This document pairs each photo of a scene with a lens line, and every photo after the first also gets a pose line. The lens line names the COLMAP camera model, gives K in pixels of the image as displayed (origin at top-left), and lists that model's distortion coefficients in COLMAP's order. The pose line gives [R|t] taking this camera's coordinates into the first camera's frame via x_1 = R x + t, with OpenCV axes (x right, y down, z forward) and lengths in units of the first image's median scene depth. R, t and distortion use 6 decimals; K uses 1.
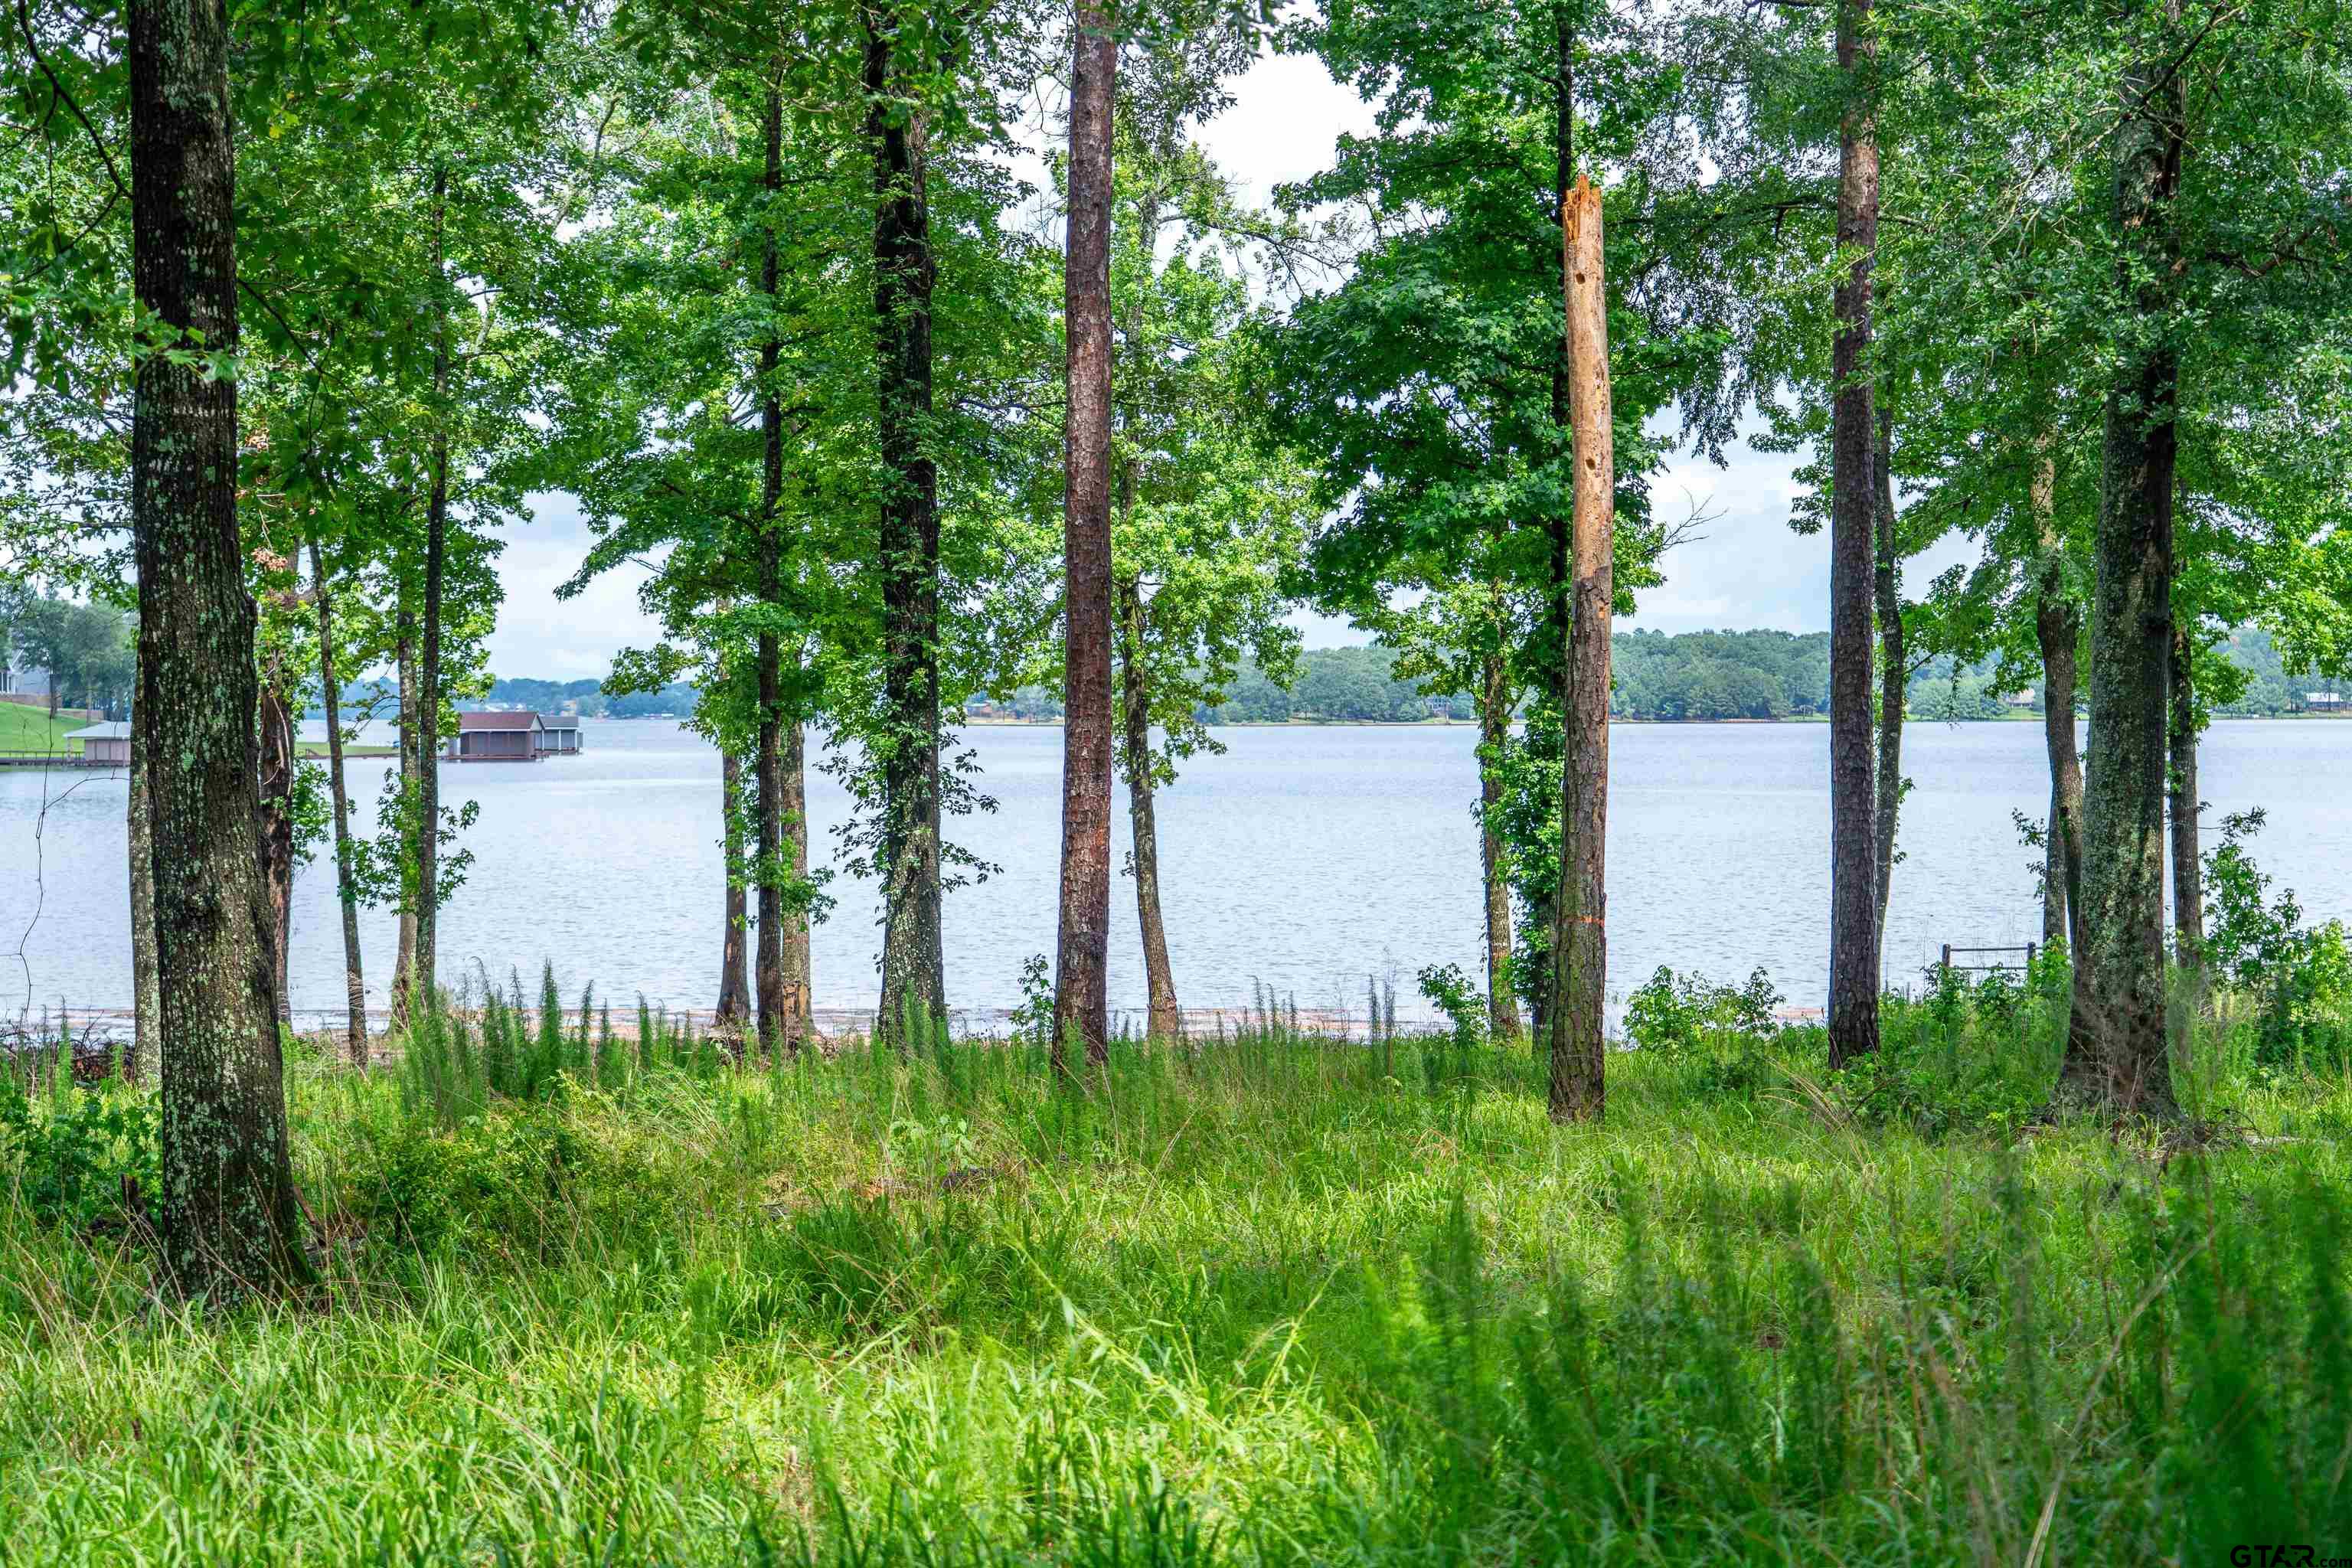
lens RADIAL K [[3962.2, 0, 1183.7], [0, 3962.2, 839.6], [0, 0, 1]] dist [0.076364, -0.015141]
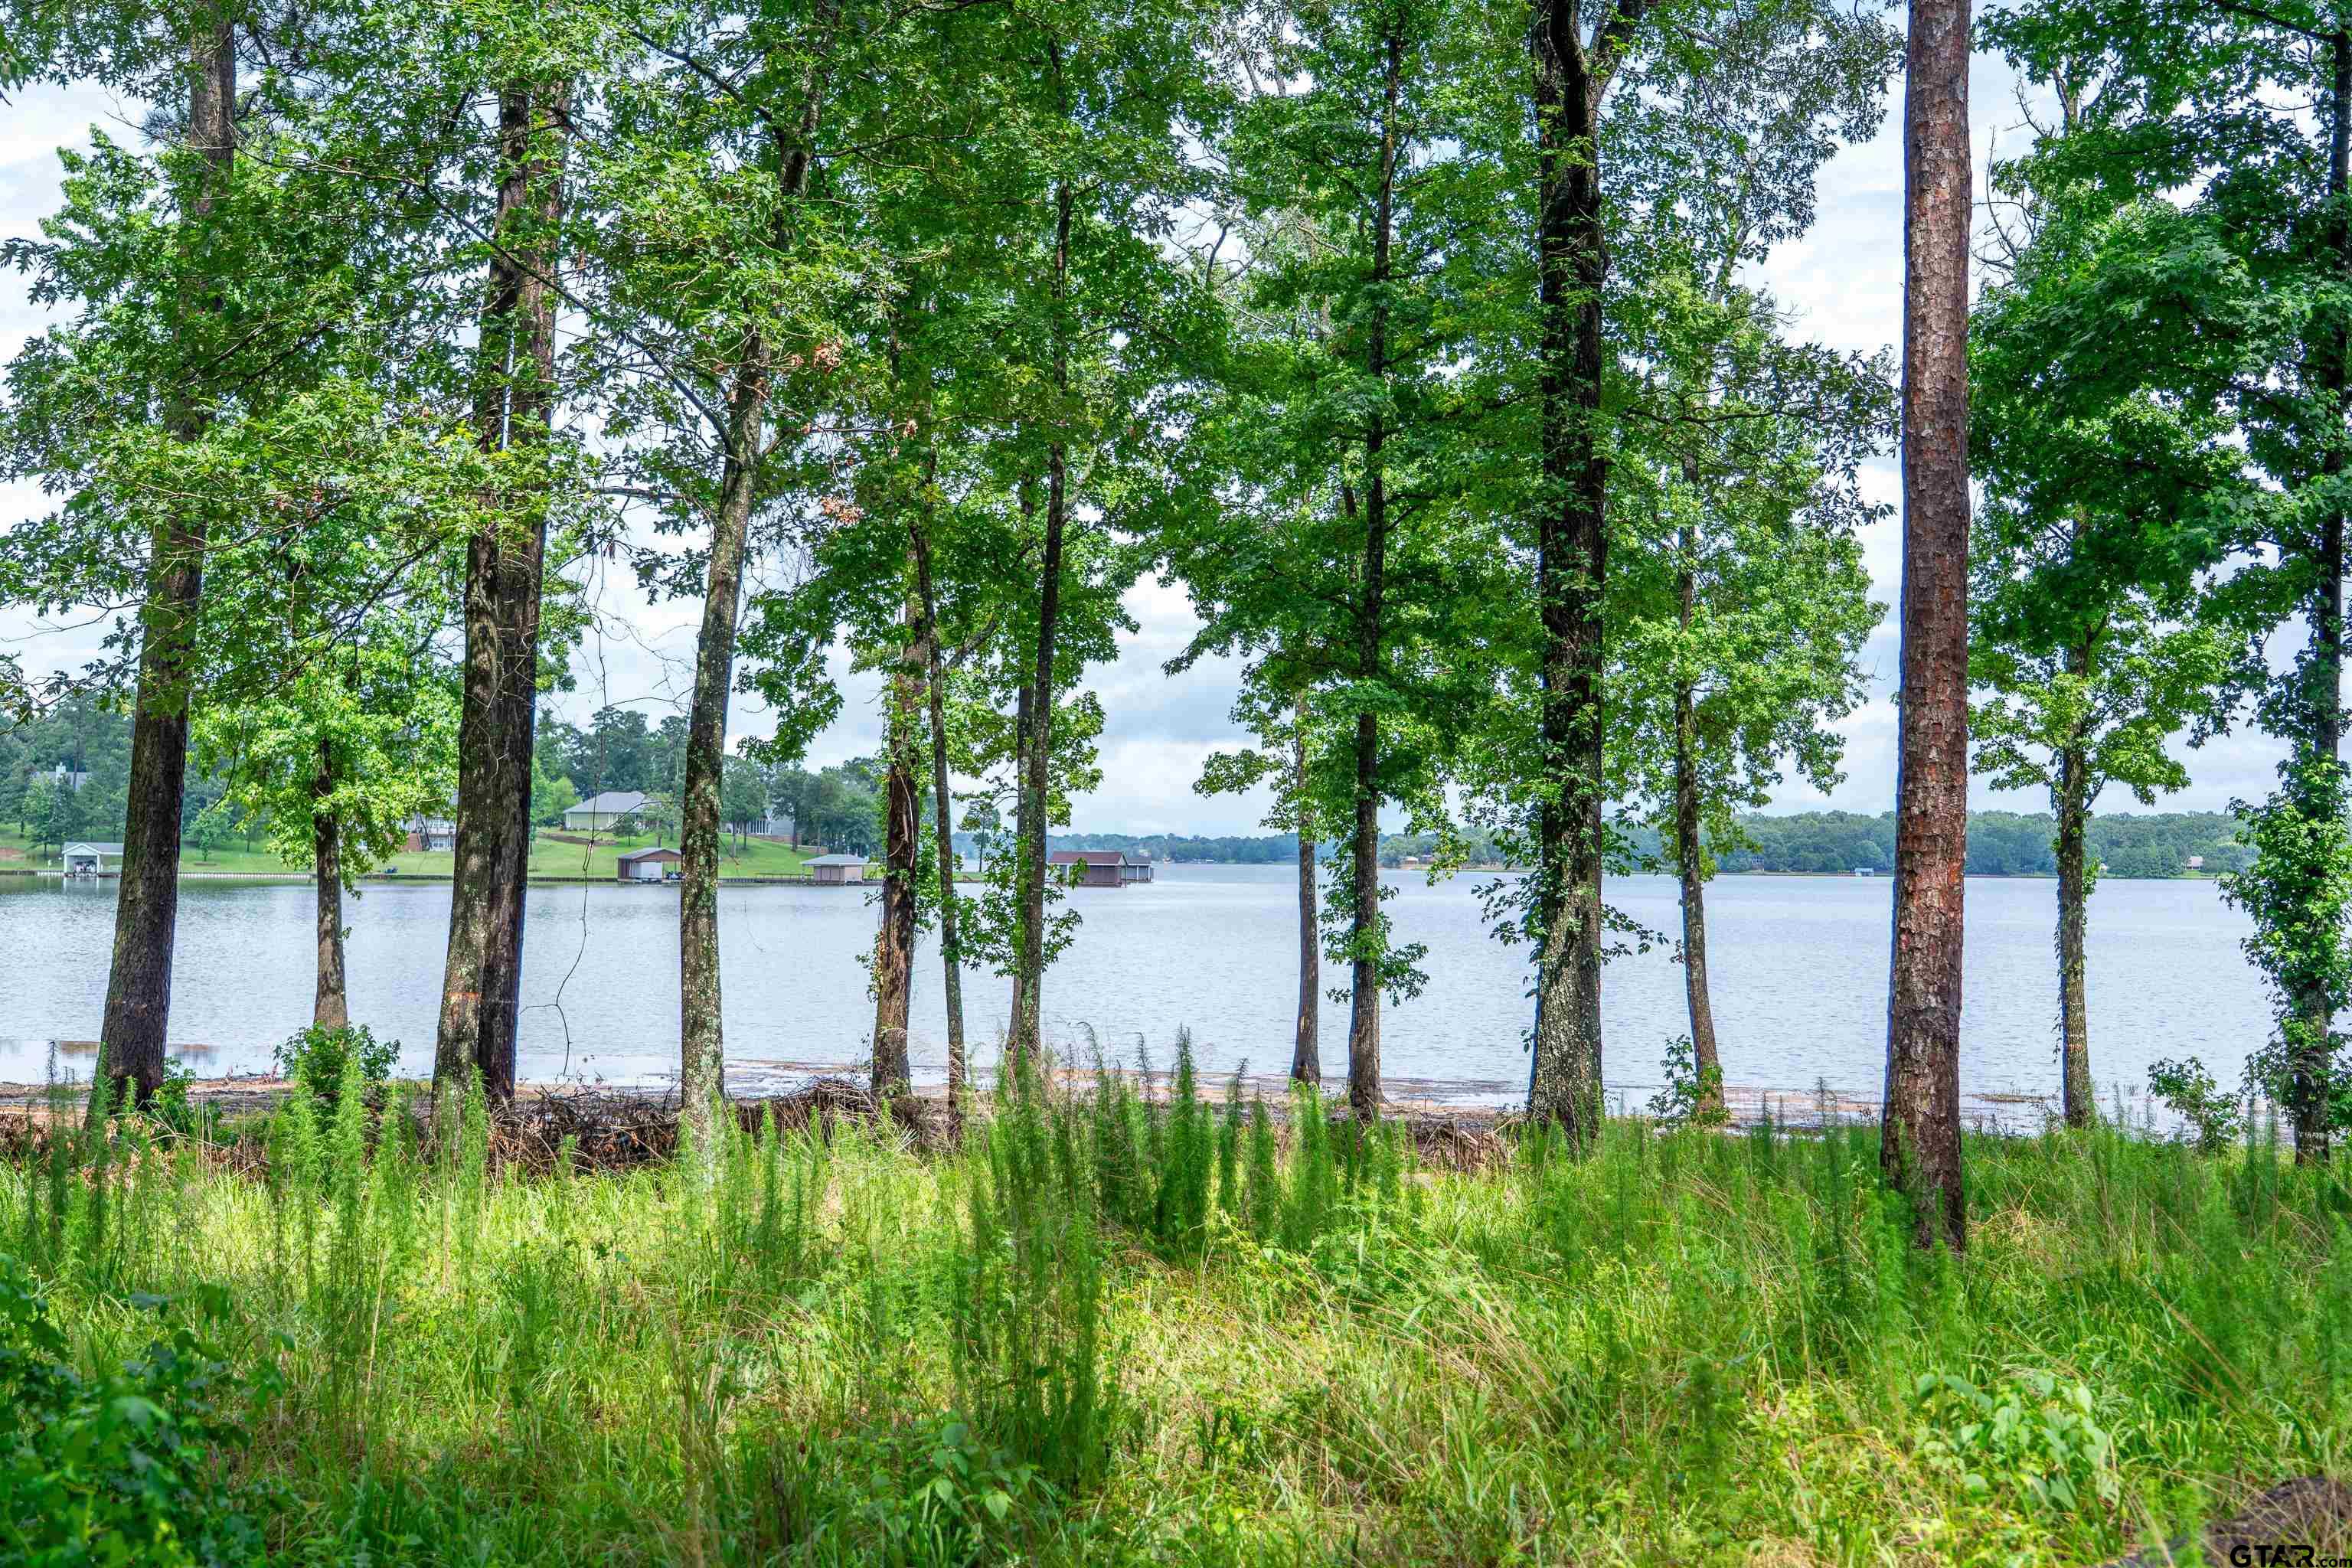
lens RADIAL K [[2652.3, 0, 1165.8], [0, 2652.3, 830.1], [0, 0, 1]] dist [0.021394, -0.004032]
pose [[0.989543, 0.013336, -0.143619, -0.069341], [-0.019948, 0.998802, -0.044694, 0.011777], [0.142851, 0.047092, 0.988623, 0.382187]]
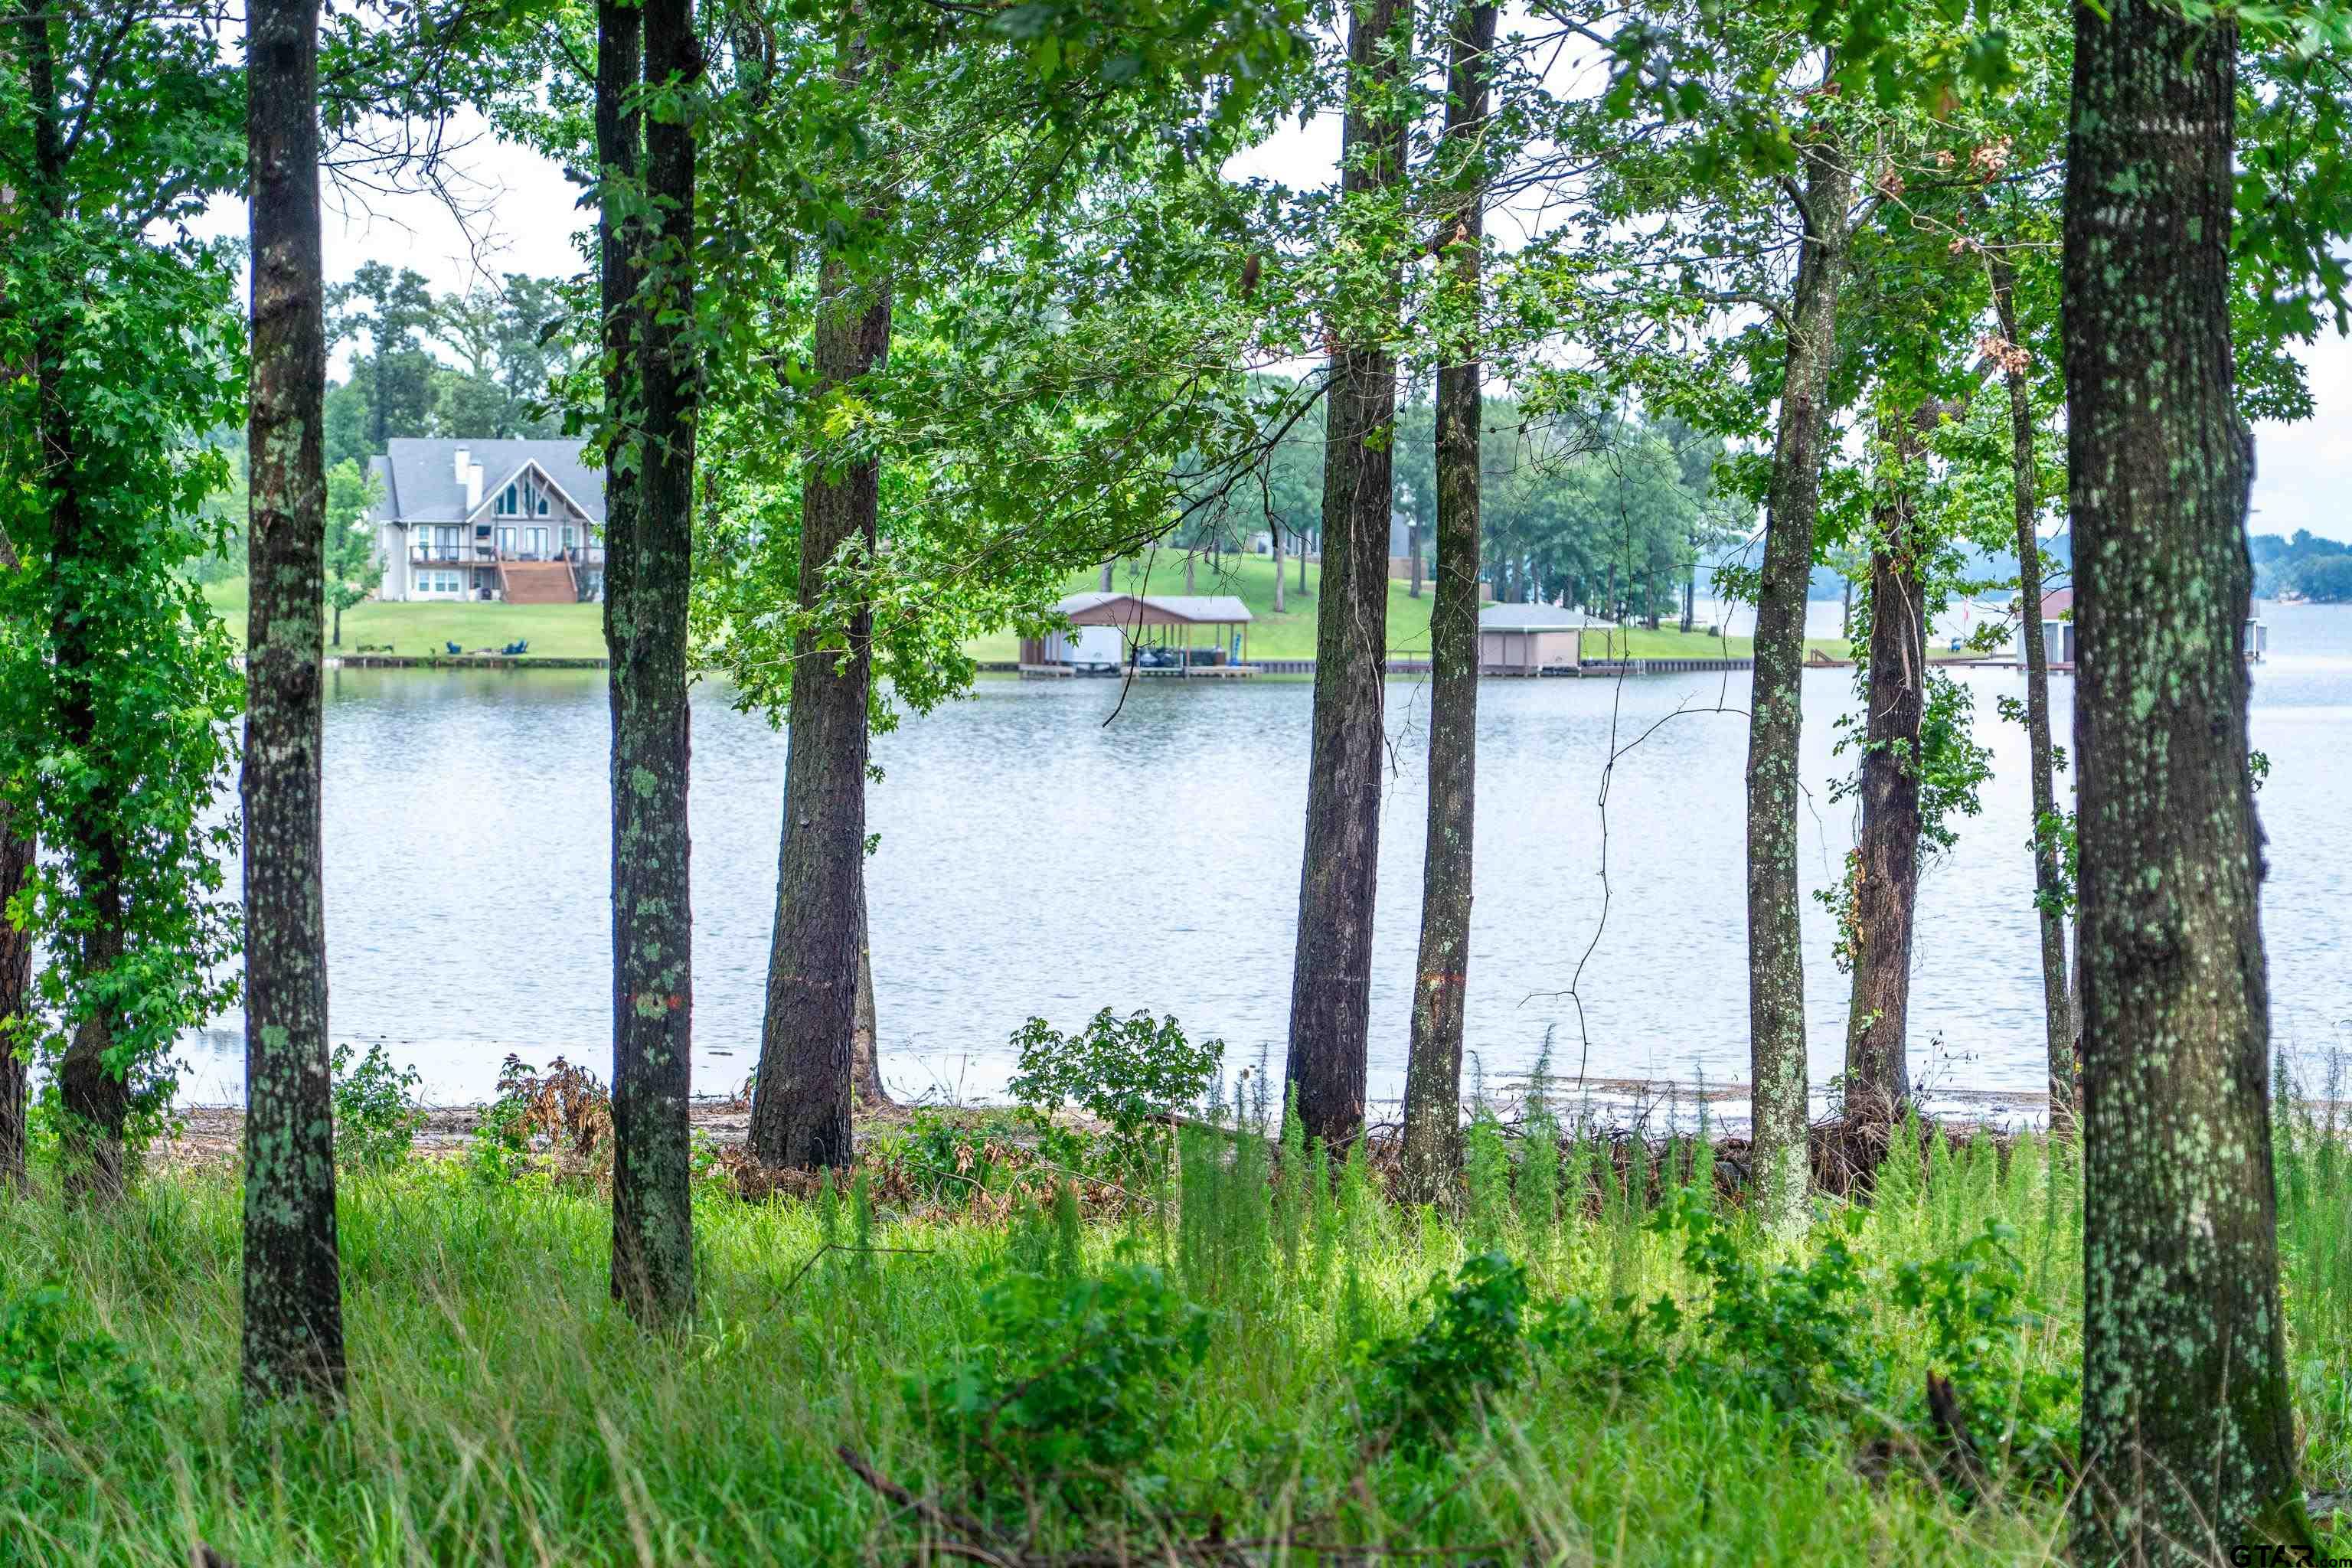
lens RADIAL K [[6707.4, 0, 1176.0], [0, 6707.4, 784.0], [0, 0, 1]] dist [0.123277, 0.044464]
pose [[0.953504, 0.017557, -0.300869, -0.031550], [-0.018548, 0.999828, -0.000439, -0.001629], [0.300809, 0.005999, 0.953665, -0.008915]]
